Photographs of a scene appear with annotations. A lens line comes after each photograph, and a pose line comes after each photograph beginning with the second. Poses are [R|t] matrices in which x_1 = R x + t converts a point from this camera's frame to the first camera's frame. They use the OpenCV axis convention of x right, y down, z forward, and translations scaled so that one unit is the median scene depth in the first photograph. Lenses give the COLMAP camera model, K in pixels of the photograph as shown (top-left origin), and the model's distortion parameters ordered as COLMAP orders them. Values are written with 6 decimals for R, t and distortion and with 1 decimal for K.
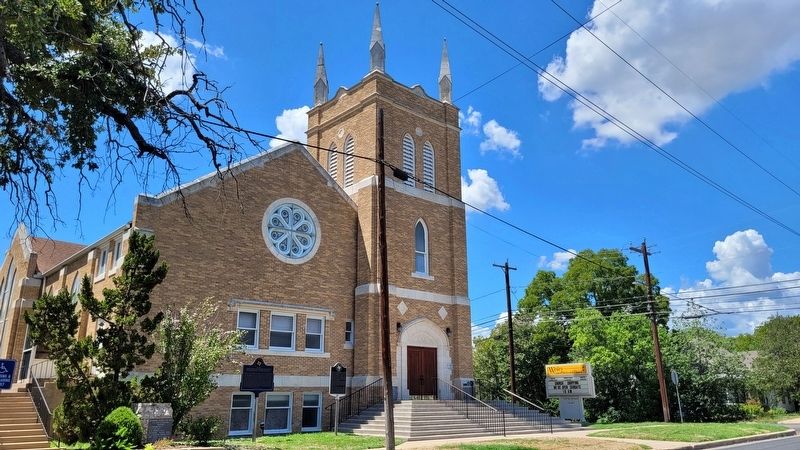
lens RADIAL K [[609.3, 0, 401.9], [0, 609.3, 225.0], [0, 0, 1]] dist [0.028015, -0.004132]
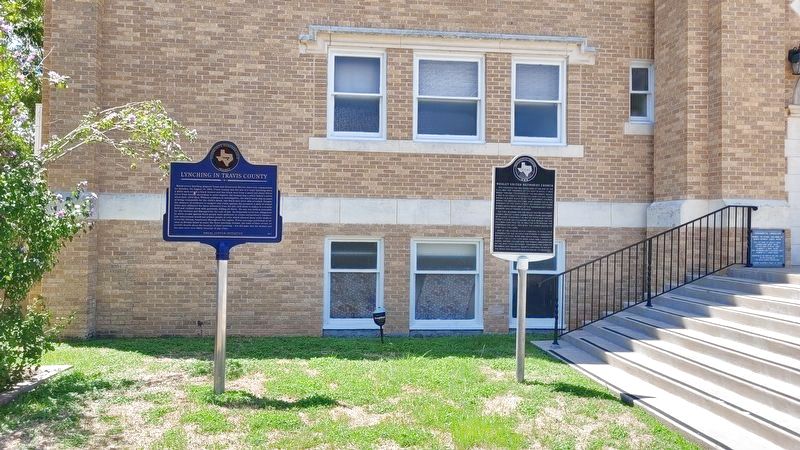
lens RADIAL K [[609.3, 0, 396.3], [0, 609.3, 224.0], [0, 0, 1]] dist [0.028015, -0.004132]
pose [[0.803599, 0.009302, -0.595098, 0.023806], [0.146532, 0.966008, 0.212971, 0.160049], [0.576851, -0.258344, 0.774920, 0.620142]]
